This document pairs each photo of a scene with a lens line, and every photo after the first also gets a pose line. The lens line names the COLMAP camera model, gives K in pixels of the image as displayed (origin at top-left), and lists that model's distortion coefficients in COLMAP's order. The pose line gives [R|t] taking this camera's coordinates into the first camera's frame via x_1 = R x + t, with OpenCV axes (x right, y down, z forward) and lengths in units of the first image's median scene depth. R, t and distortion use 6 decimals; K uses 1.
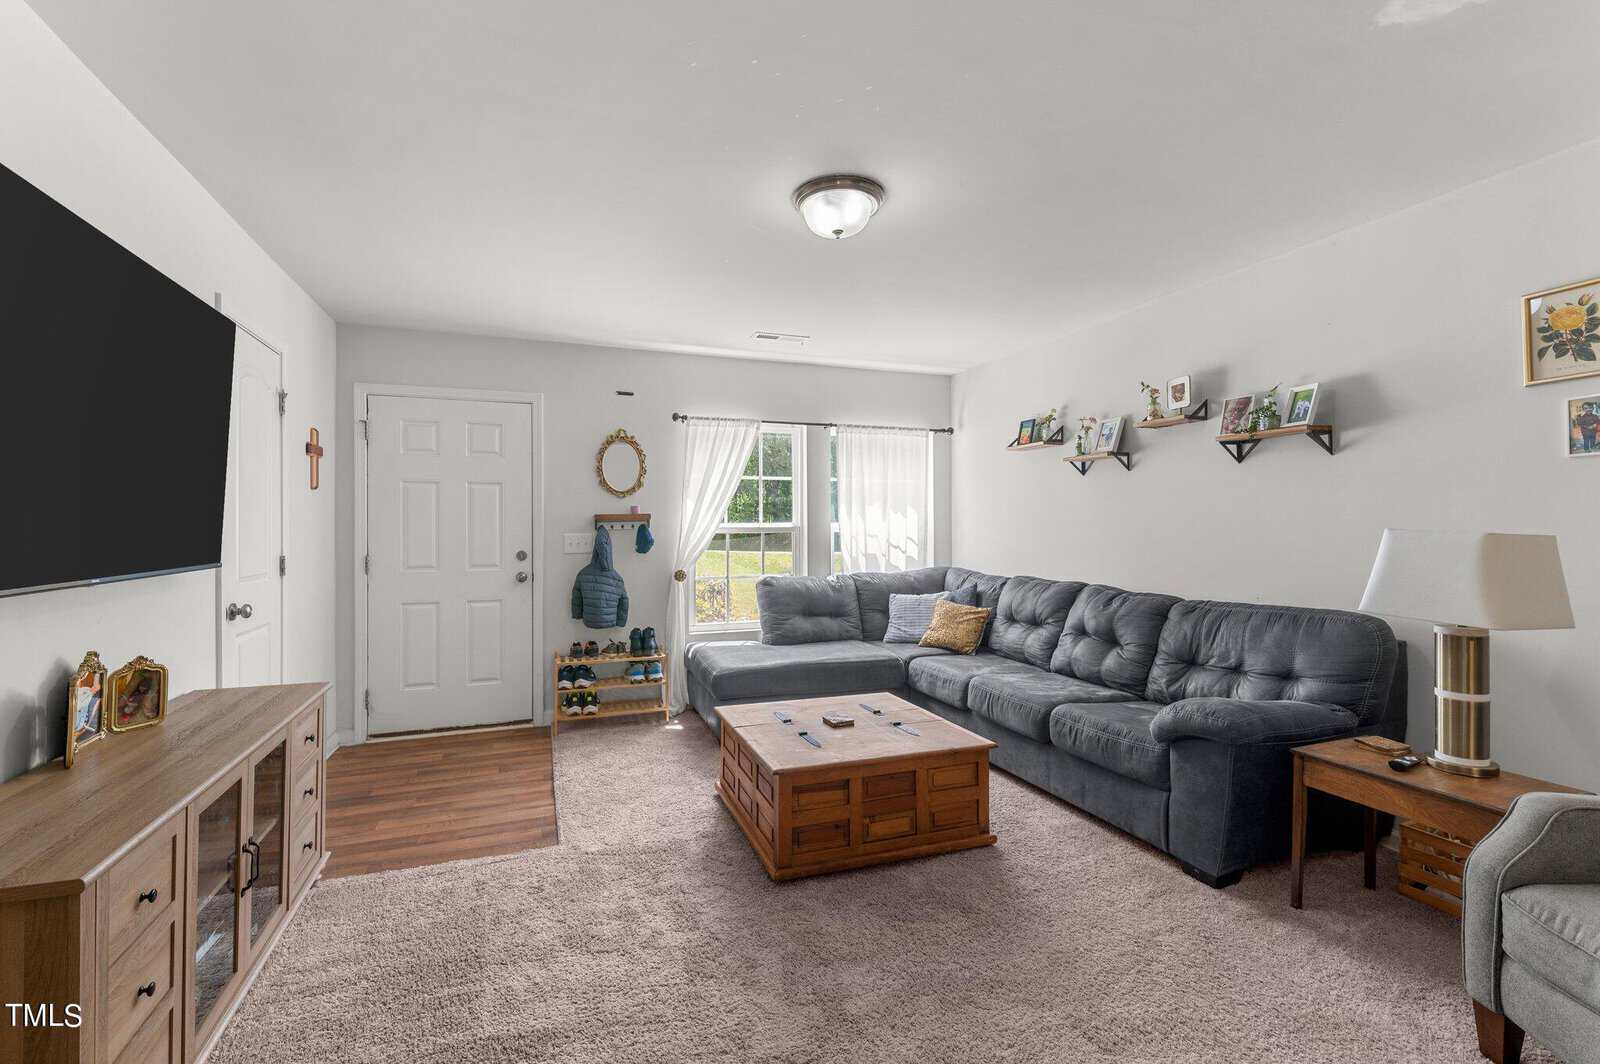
lens RADIAL K [[693.2, 0, 795.8], [0, 693.2, 528.1], [0, 0, 1]] dist [0.004745, -0.002518]
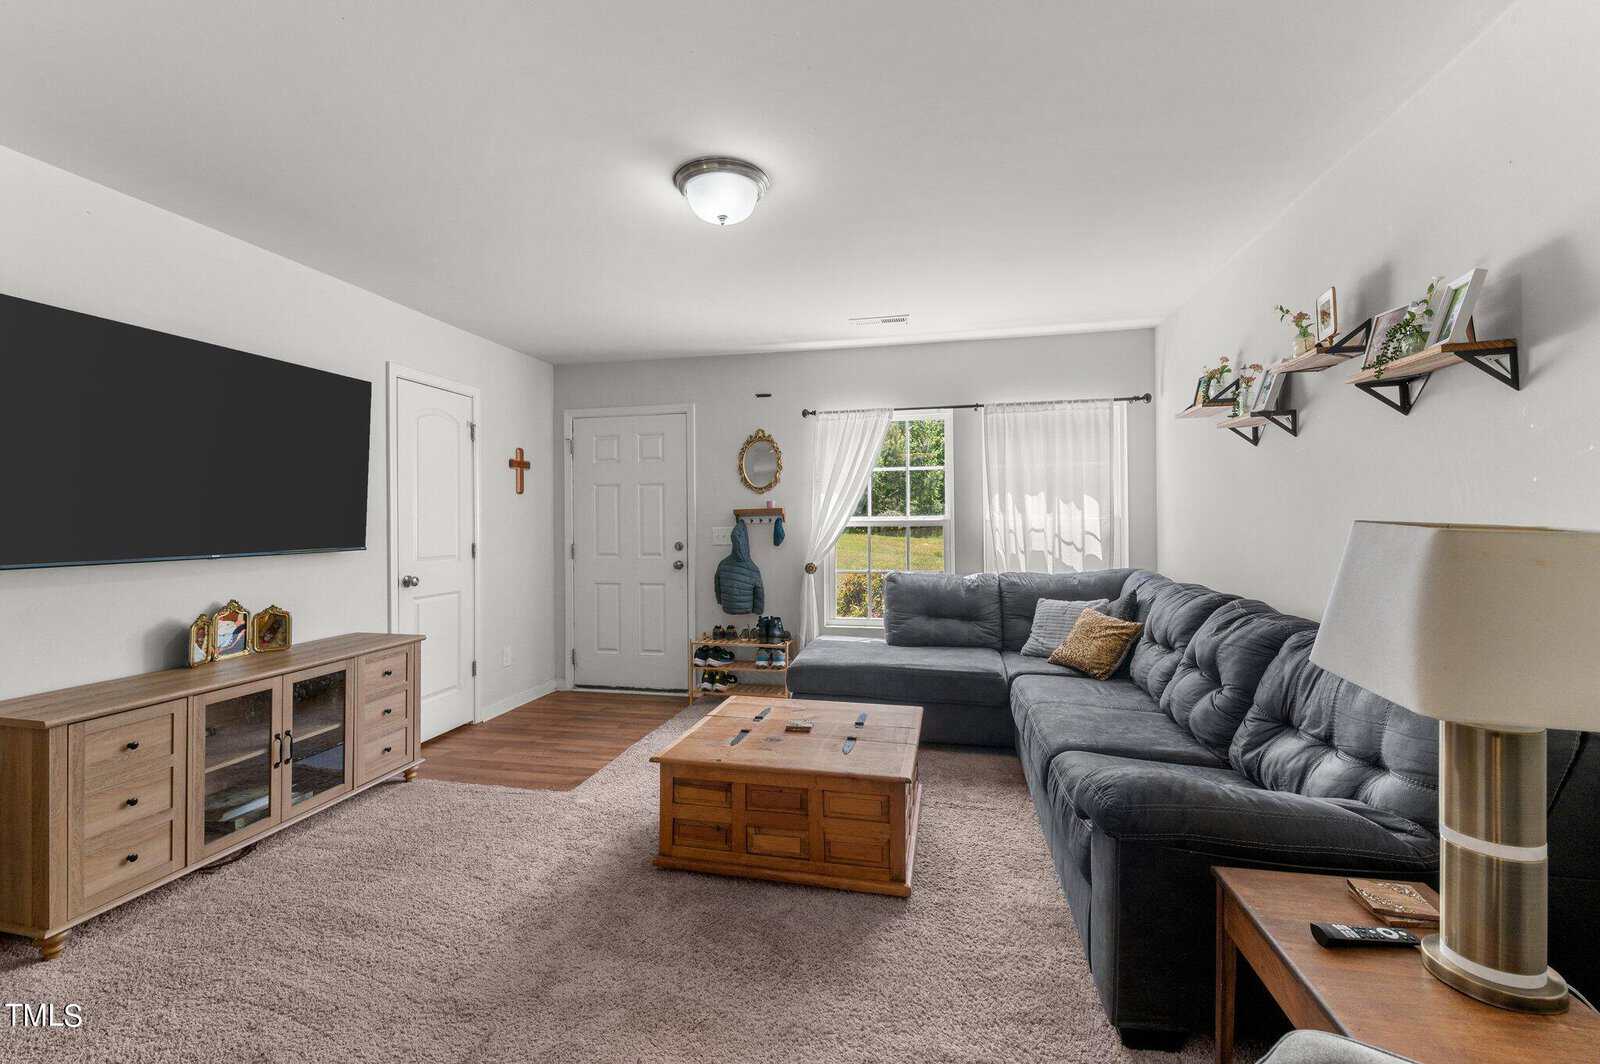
lens RADIAL K [[693.2, 0, 790.2], [0, 693.2, 522.1], [0, 0, 1]] dist [0.004745, -0.002518]
pose [[0.840424, -0.002927, -0.541921, 0.432093], [0.003902, 0.999992, 0.000650, -0.000293], [0.541915, -0.002661, 0.840429, 0.151594]]
